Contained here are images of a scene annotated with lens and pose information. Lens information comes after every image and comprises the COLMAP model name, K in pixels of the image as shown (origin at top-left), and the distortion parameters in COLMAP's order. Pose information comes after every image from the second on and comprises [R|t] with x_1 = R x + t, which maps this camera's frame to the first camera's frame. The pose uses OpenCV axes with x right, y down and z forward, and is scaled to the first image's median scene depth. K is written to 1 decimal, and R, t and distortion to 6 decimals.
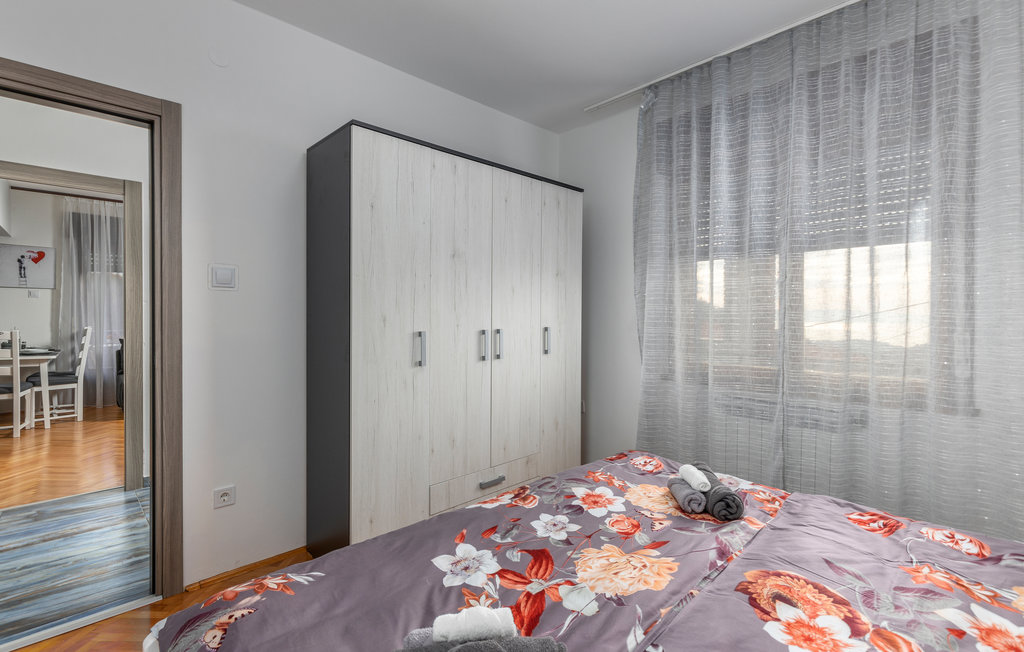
lens RADIAL K [[456.7, 0, 509.6], [0, 456.7, 315.8], [0, 0, 1]] dist [0.002322, 0.000641]
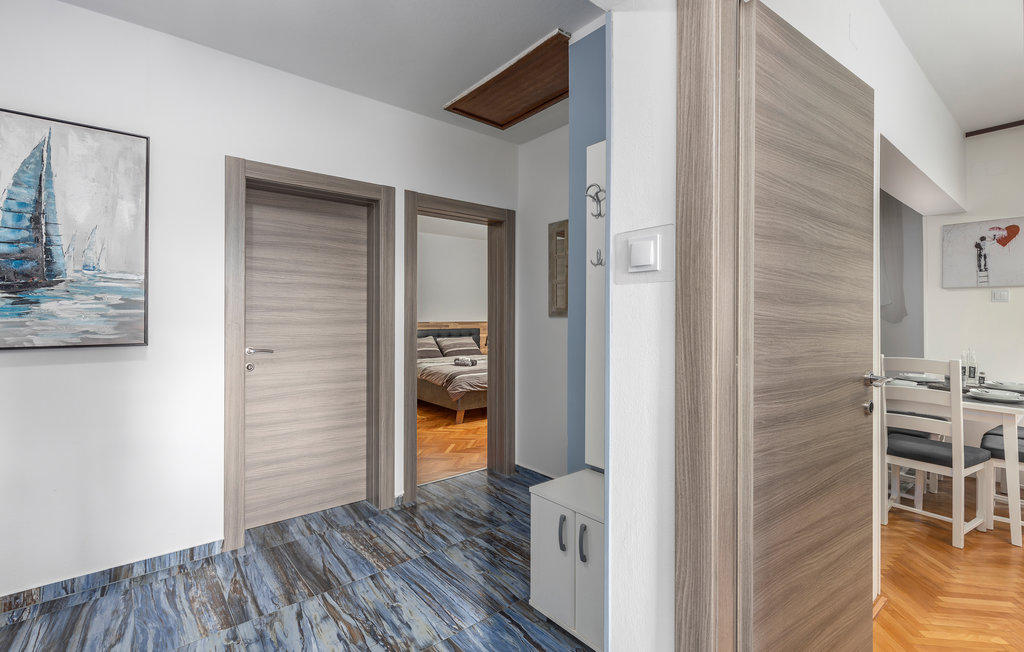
lens RADIAL K [[456.7, 0, 509.6], [0, 456.7, 315.8], [0, 0, 1]] dist [0.002322, 0.000641]
pose [[-0.084386, -0.006563, -0.996412, -0.459398], [-0.006803, 0.999959, -0.006010, -0.015966], [0.996410, 0.006271, -0.084427, 0.492014]]
